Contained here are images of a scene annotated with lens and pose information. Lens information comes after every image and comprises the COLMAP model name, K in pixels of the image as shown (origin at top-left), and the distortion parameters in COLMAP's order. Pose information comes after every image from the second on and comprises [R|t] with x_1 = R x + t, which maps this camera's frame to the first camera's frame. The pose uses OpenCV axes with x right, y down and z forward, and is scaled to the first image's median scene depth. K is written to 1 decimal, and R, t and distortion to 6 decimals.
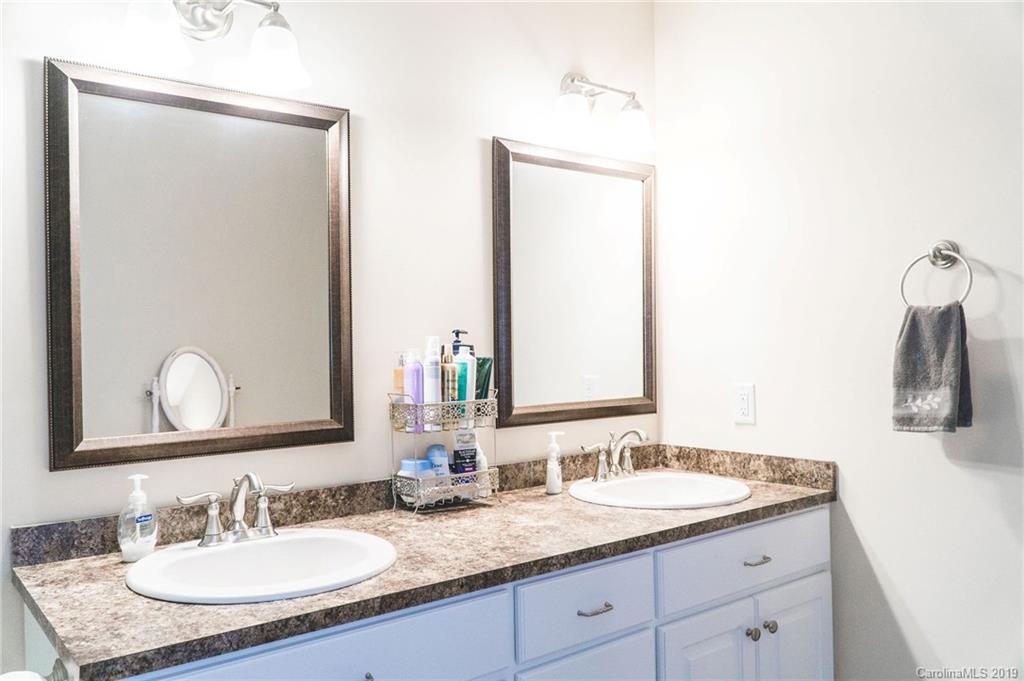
lens RADIAL K [[792.3, 0, 510.5], [0, 792.3, 340.8], [0, 0, 1]] dist [0.001614, 0.002913]
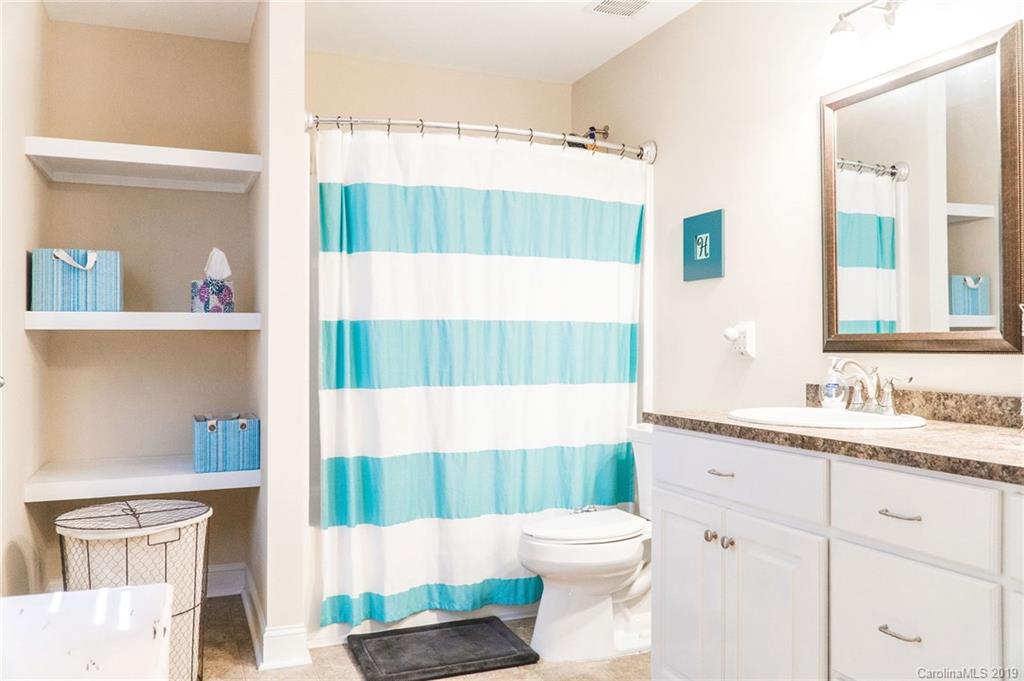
lens RADIAL K [[792.3, 0, 509.9], [0, 792.3, 339.5], [0, 0, 1]] dist [0.001614, 0.002913]
pose [[-0.250687, 0.014321, -0.967962, 0.970857], [0.010865, 0.999869, 0.011979, 0.095061], [0.968007, -0.007514, -0.250809, 0.667473]]
